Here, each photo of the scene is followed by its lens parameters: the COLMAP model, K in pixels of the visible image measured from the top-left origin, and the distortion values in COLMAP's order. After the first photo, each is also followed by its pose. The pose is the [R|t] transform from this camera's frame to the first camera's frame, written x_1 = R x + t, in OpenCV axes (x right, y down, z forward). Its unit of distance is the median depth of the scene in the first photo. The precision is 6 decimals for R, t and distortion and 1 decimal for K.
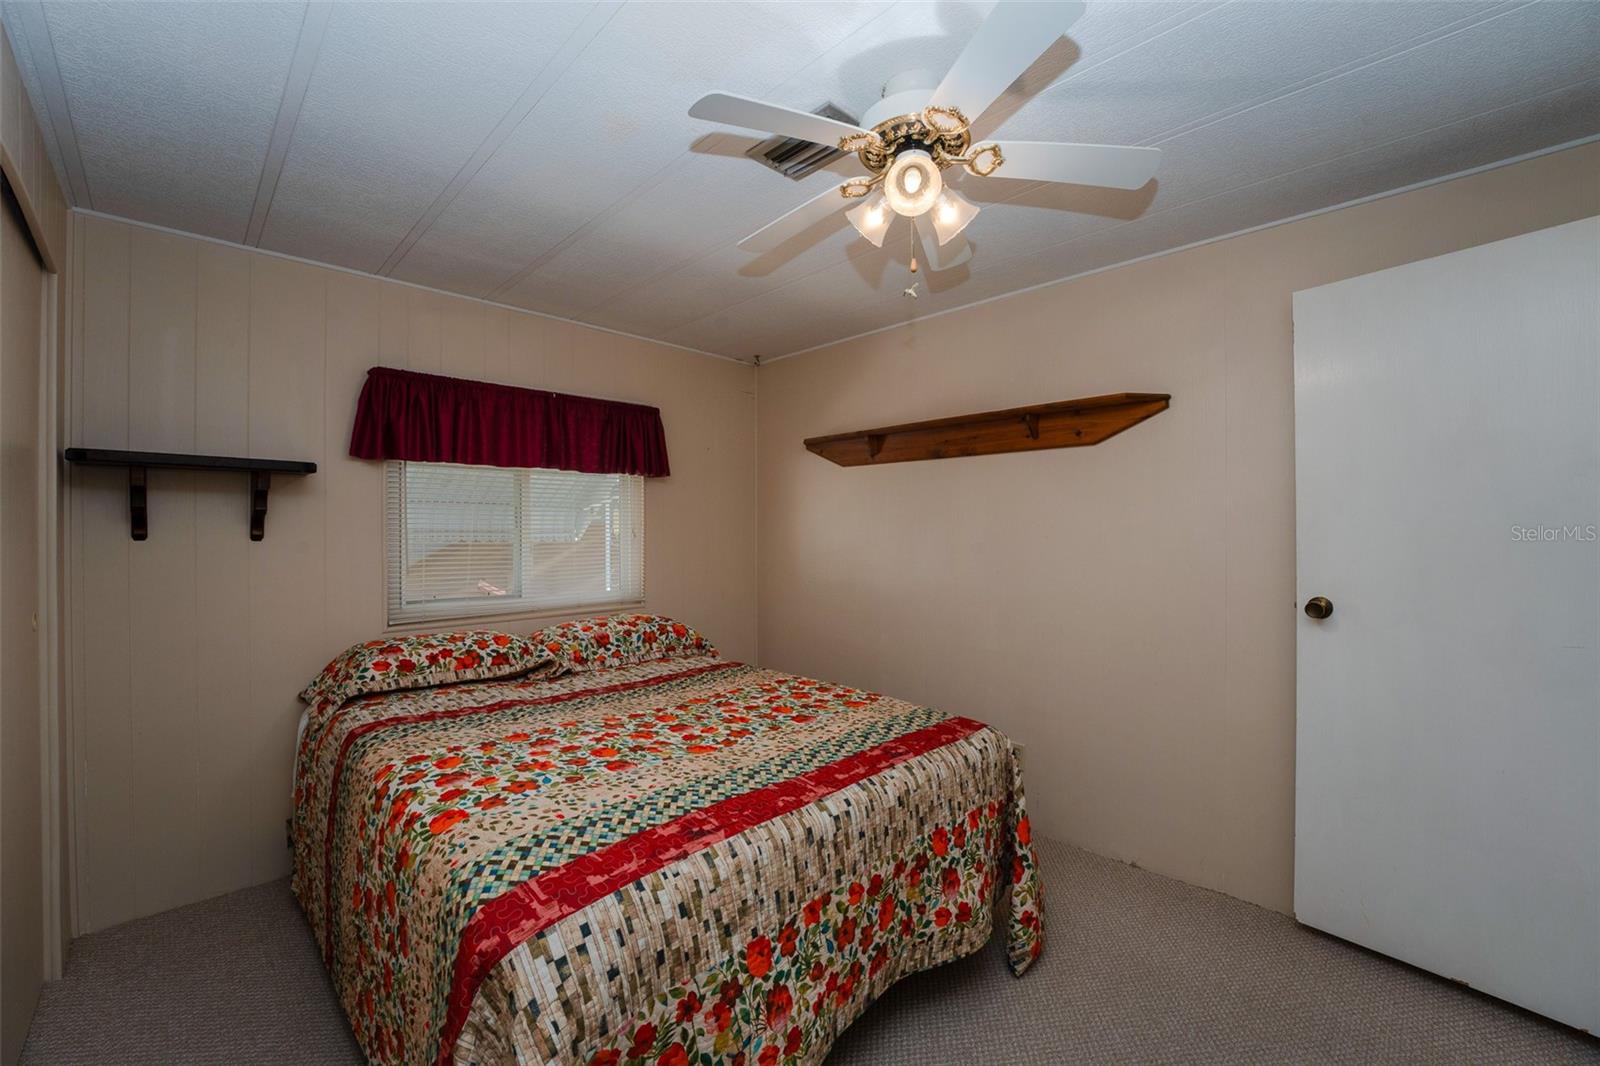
lens RADIAL K [[662.0, 0, 795.3], [0, 662.0, 535.5], [0, 0, 1]] dist [-0.027245, 0.002052]
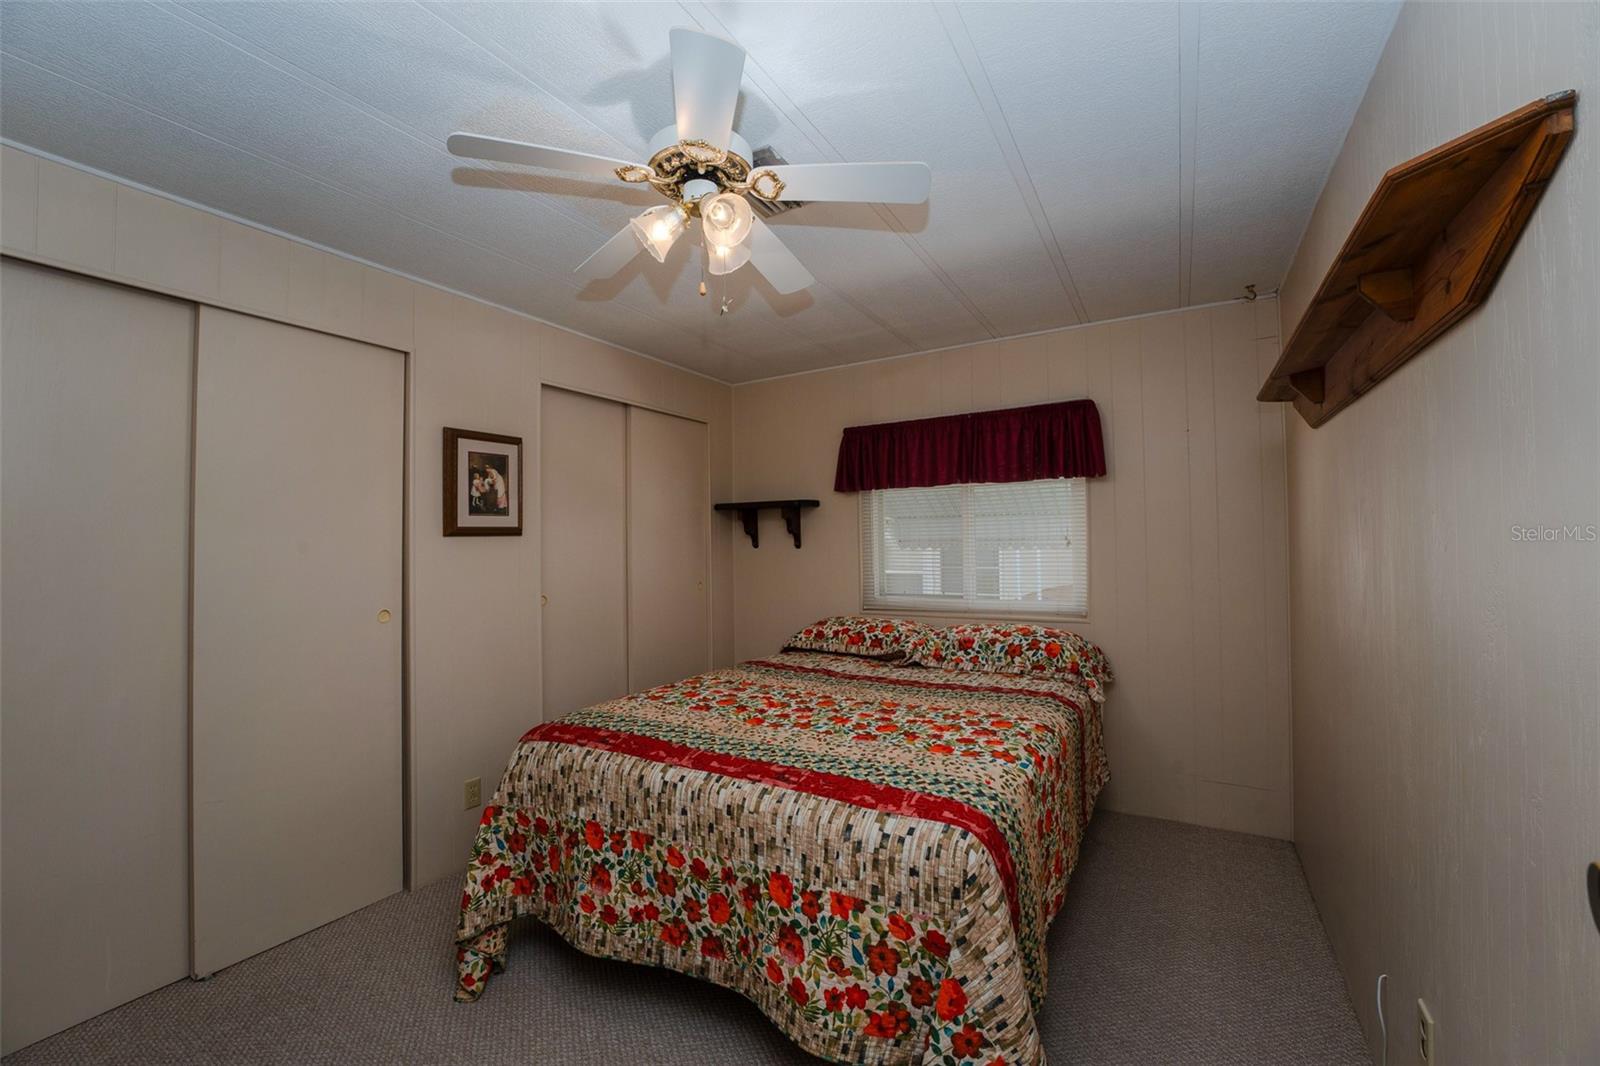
lens RADIAL K [[662.0, 0, 795.1], [0, 662.0, 533.7], [0, 0, 1]] dist [-0.027245, 0.002052]
pose [[0.230187, -0.014921, -0.973032, 1.032667], [0.007724, 0.999879, -0.013506, -0.007113], [0.973116, -0.004407, 0.230274, 0.760678]]
